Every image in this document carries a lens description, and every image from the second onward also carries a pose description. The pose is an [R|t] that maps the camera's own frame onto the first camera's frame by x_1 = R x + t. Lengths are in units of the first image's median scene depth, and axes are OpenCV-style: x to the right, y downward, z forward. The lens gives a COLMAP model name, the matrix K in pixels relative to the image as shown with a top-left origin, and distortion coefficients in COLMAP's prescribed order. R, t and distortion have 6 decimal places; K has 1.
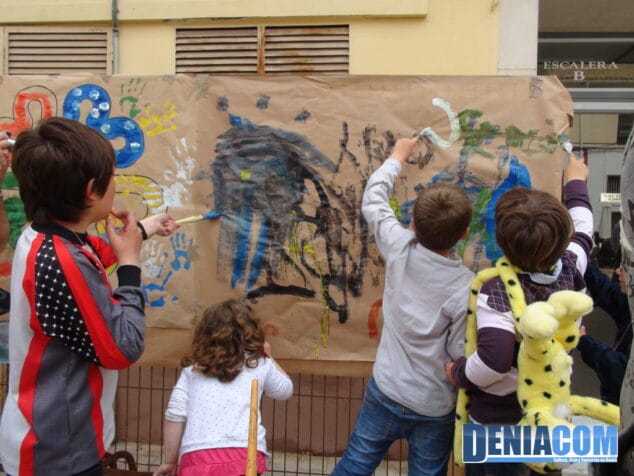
lens RADIAL K [[495.1, 0, 317.0], [0, 495.1, 238.0], [0, 0, 1]] dist [-0.009704, 0.004932]
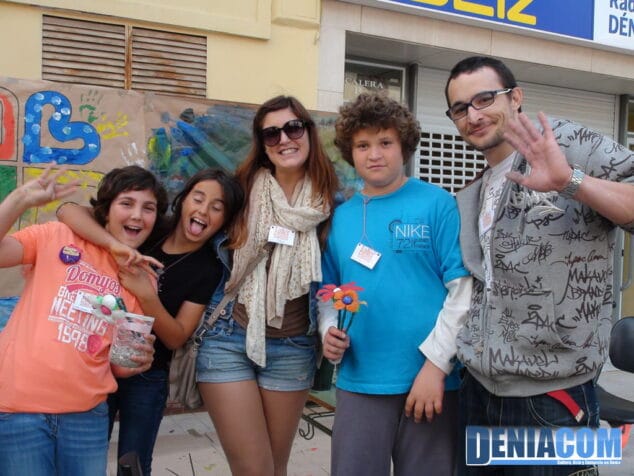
lens RADIAL K [[495.1, 0, 317.0], [0, 495.1, 238.0], [0, 0, 1]] dist [-0.009704, 0.004932]
pose [[0.894599, -0.011963, 0.446710, -0.239118], [-0.010218, 0.998833, 0.047213, -0.015186], [-0.446753, -0.046801, 0.893432, -0.187559]]
